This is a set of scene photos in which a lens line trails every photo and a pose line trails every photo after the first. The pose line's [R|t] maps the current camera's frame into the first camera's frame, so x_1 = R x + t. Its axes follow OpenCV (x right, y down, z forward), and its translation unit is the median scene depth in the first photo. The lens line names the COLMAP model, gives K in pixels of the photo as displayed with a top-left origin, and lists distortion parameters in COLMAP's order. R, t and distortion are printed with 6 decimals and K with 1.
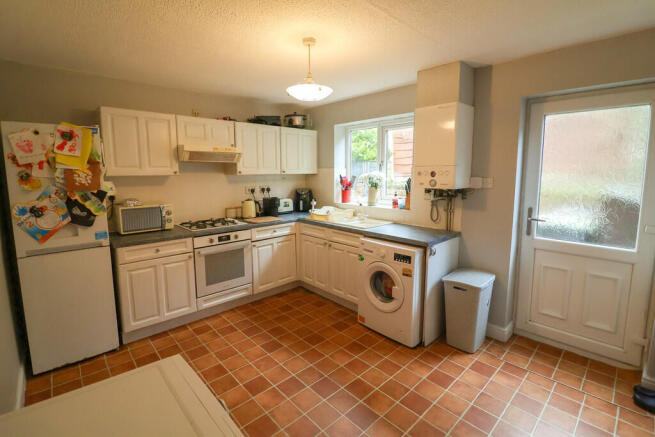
lens RADIAL K [[306.4, 0, 328.2], [0, 306.4, 207.3], [0, 0, 1]] dist [0.003271, 0.000003]
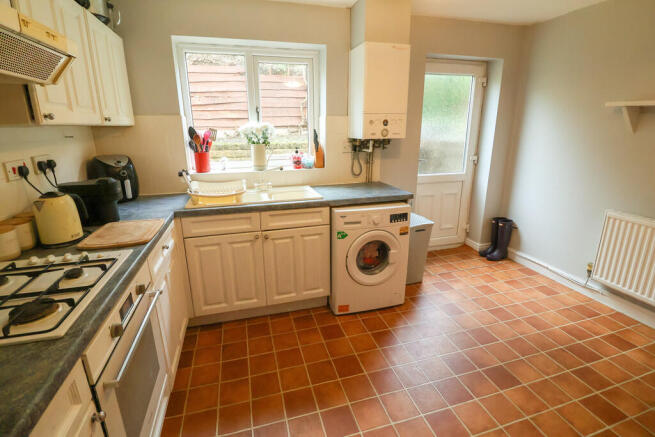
lens RADIAL K [[306.4, 0, 328.2], [0, 306.4, 207.3], [0, 0, 1]] dist [0.003271, 0.000003]
pose [[0.456590, -0.226074, 0.860474, -0.518947], [0.114681, 0.974063, 0.195065, -0.052550], [-0.882255, 0.009616, 0.470674, 0.630424]]
